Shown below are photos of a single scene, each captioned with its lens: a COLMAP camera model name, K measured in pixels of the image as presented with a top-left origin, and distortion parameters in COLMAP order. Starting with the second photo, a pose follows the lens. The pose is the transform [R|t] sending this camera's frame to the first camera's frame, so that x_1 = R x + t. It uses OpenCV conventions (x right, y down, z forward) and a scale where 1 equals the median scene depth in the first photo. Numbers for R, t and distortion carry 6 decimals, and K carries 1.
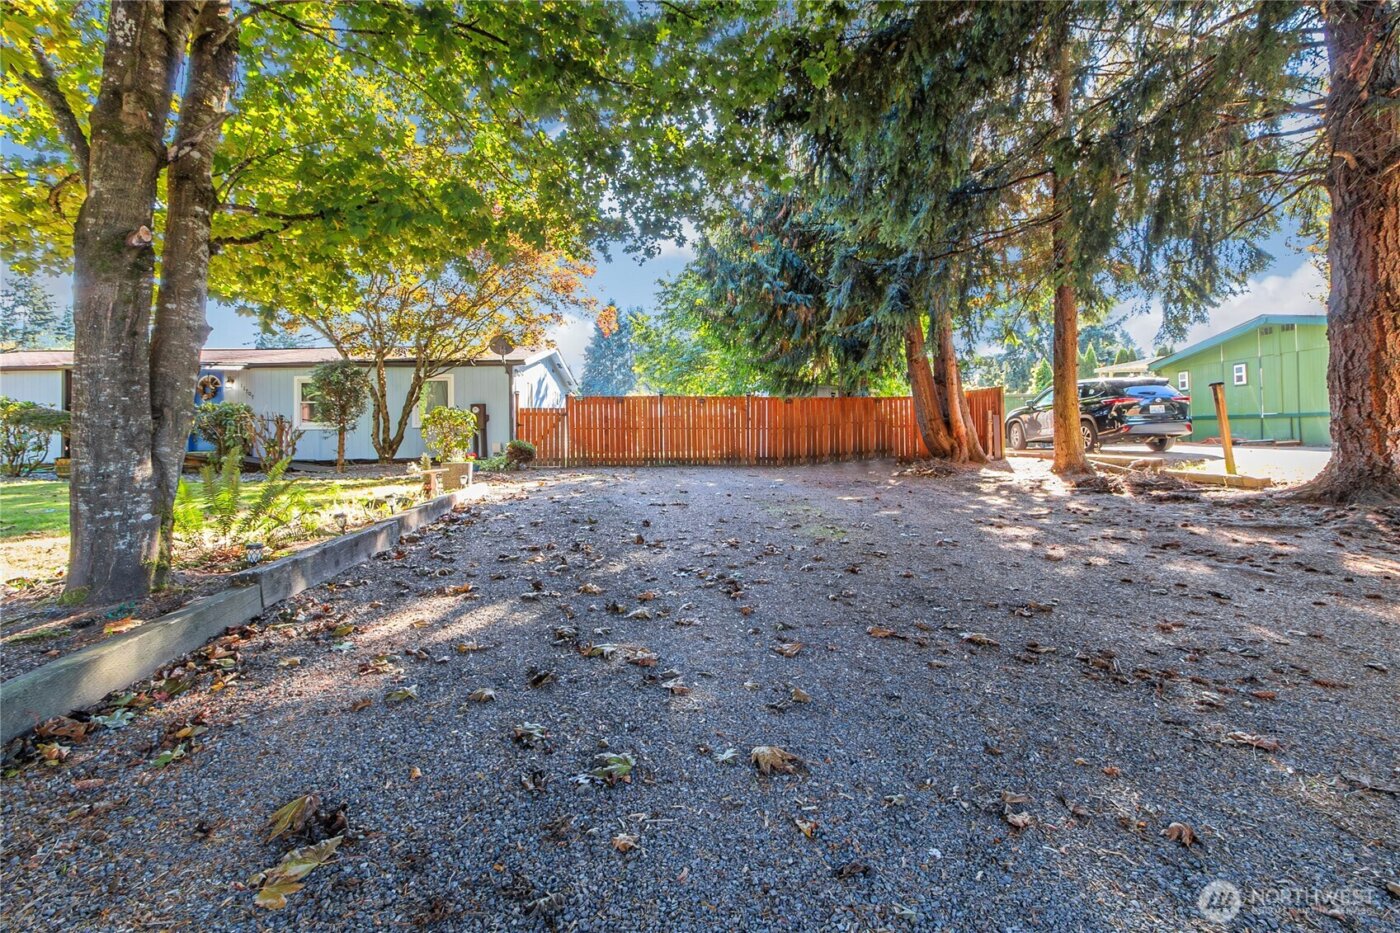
lens RADIAL K [[655.1, 0, 703.4], [0, 655.1, 436.2], [0, 0, 1]] dist [0.002419, -0.000808]
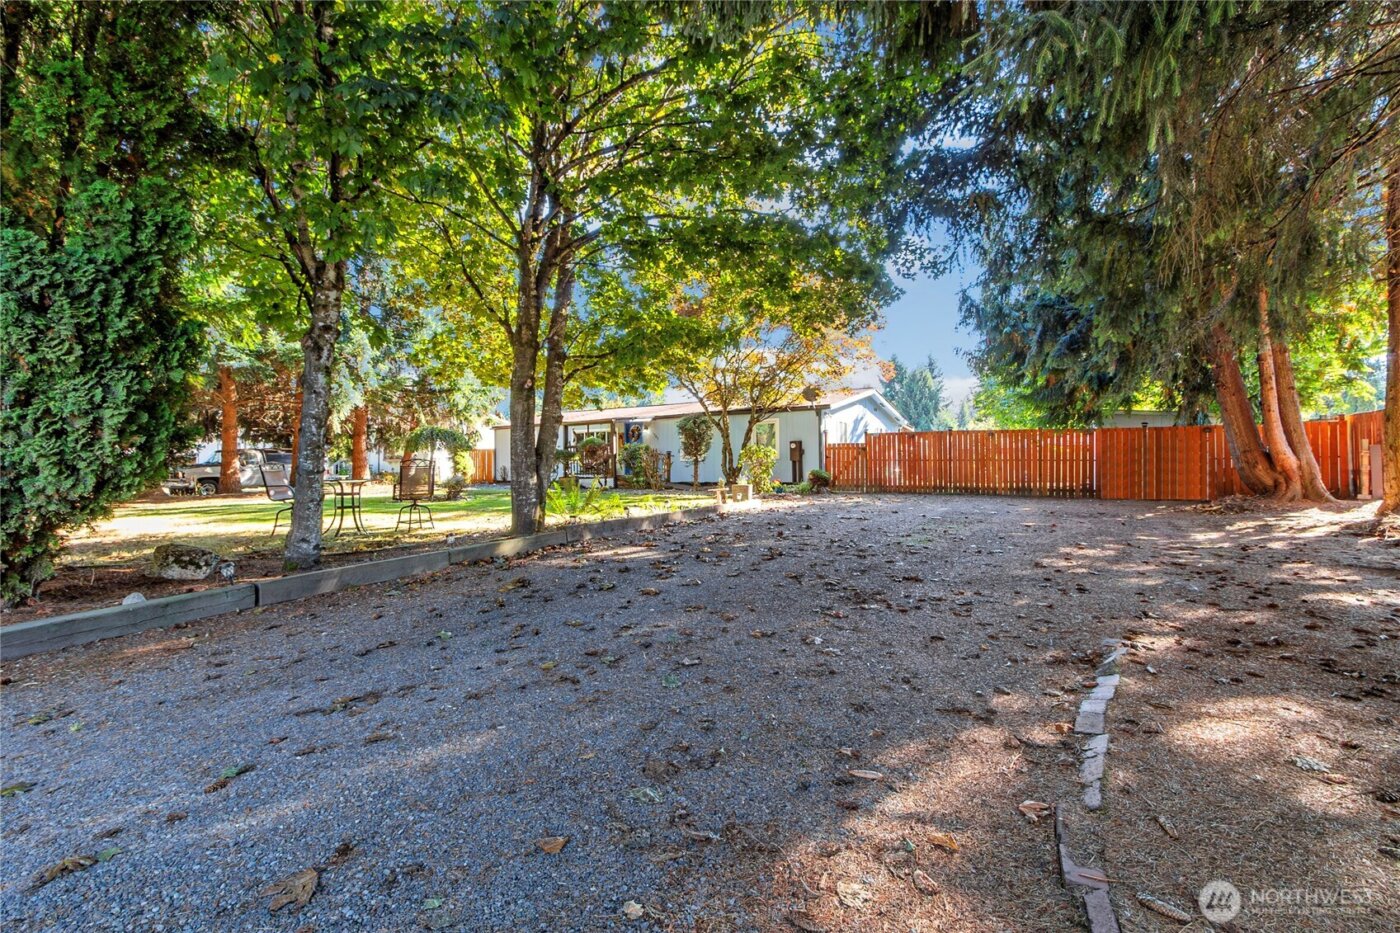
lens RADIAL K [[655.1, 0, 703.4], [0, 655.1, 436.2], [0, 0, 1]] dist [0.002419, -0.000808]
pose [[0.816335, -0.019634, -0.577245, 0.257434], [-0.006352, 0.999056, -0.042965, -0.002631], [0.577544, 0.038740, 0.815440, -0.149805]]
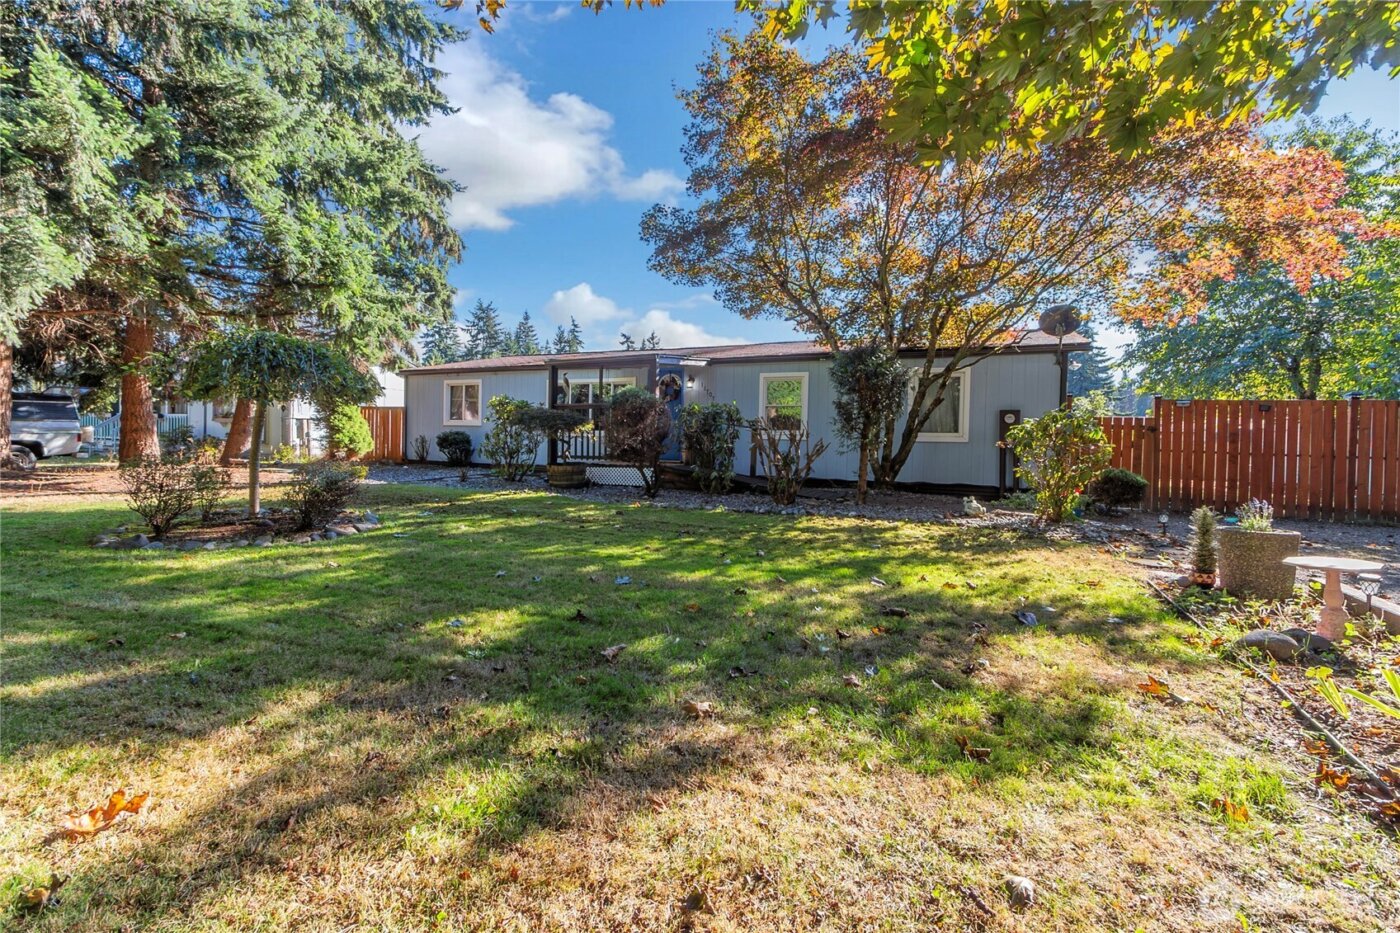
lens RADIAL K [[655.1, 0, 703.4], [0, 655.1, 436.2], [0, 0, 1]] dist [0.002419, -0.000808]
pose [[0.890933, 0.031995, -0.453007, -0.337470], [-0.037979, 0.999270, -0.004119, -0.006651], [0.452544, 0.020874, 0.891498, 0.259389]]
